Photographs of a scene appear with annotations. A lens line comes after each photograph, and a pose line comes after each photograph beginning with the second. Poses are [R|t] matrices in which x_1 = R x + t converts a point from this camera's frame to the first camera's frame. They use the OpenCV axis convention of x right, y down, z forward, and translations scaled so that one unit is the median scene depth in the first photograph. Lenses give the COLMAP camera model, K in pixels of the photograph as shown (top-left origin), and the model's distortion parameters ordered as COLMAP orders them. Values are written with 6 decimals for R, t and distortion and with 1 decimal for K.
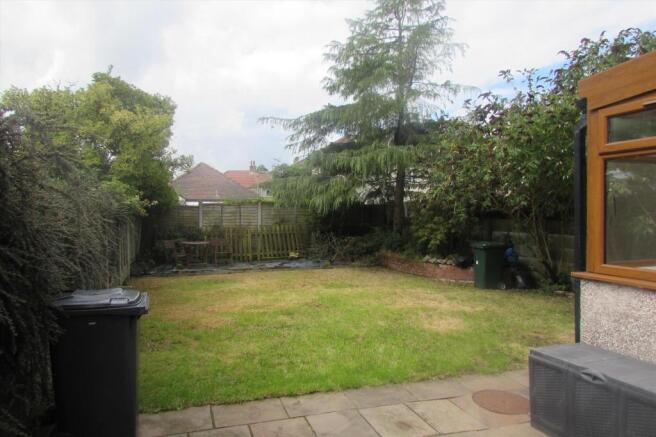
lens RADIAL K [[470.0, 0, 328.1], [0, 470.0, 217.2], [0, 0, 1]] dist [-0.005621, -0.002603]
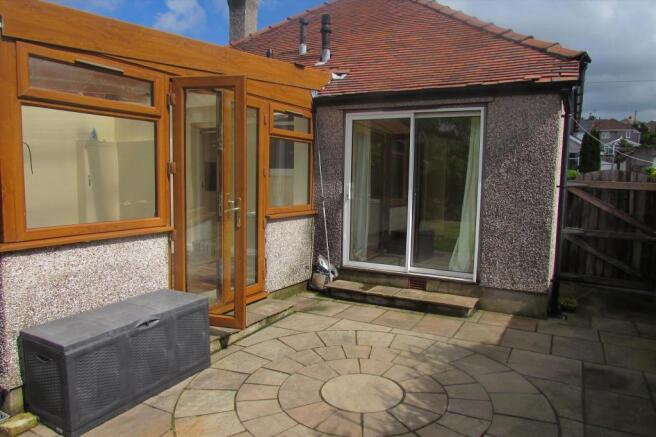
lens RADIAL K [[470.0, 0, 328.4], [0, 470.0, 220.4], [0, 0, 1]] dist [-0.005621, -0.002603]
pose [[-0.703663, -0.076646, 0.706388, -0.432548], [-0.010602, 0.995187, 0.097420, -0.004001], [-0.710455, 0.061062, -0.701089, 1.321861]]
